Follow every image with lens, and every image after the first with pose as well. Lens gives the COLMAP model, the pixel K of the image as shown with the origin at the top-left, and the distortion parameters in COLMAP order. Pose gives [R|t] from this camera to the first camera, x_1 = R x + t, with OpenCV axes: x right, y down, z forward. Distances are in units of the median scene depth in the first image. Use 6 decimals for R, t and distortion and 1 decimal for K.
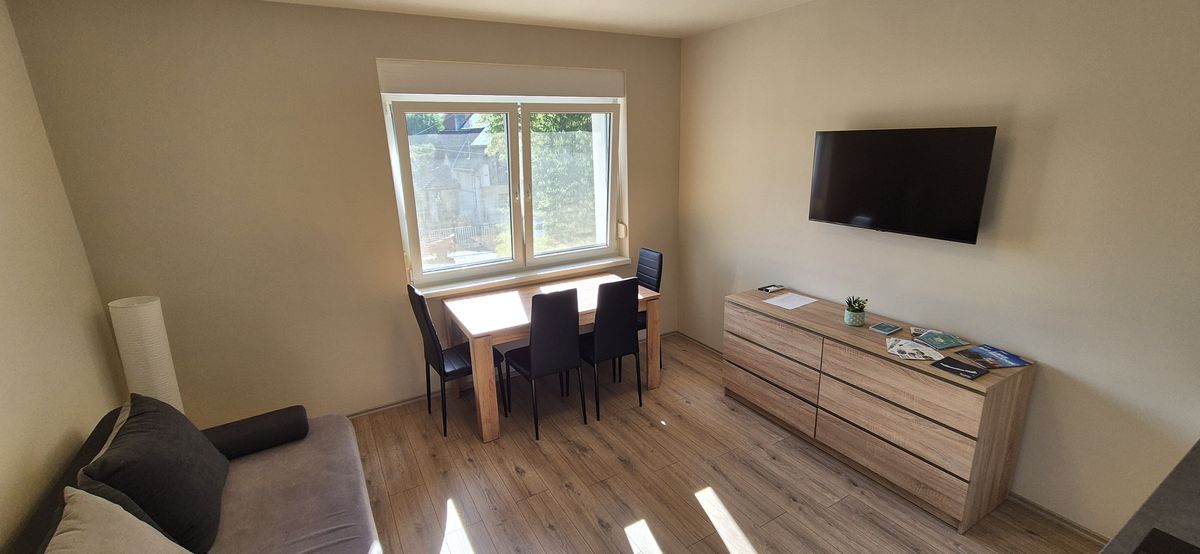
lens RADIAL K [[494.4, 0, 600.6], [0, 494.4, 281.3], [0, 0, 1]] dist [-0.000471, -0.000459]
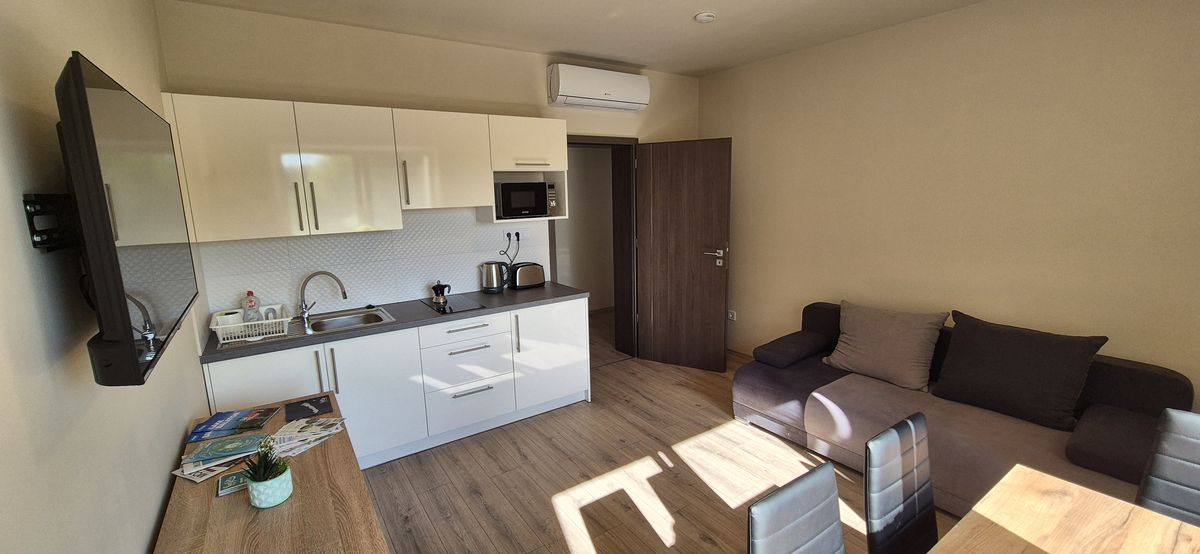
lens RADIAL K [[494.4, 0, 597.9], [0, 494.4, 274.3], [0, 0, 1]] dist [-0.000471, -0.000459]
pose [[-0.995667, 0.060722, -0.070425, 0.256413], [0.024302, 0.900952, 0.433238, -0.378824], [0.089756, 0.429650, -0.898524, 1.640895]]
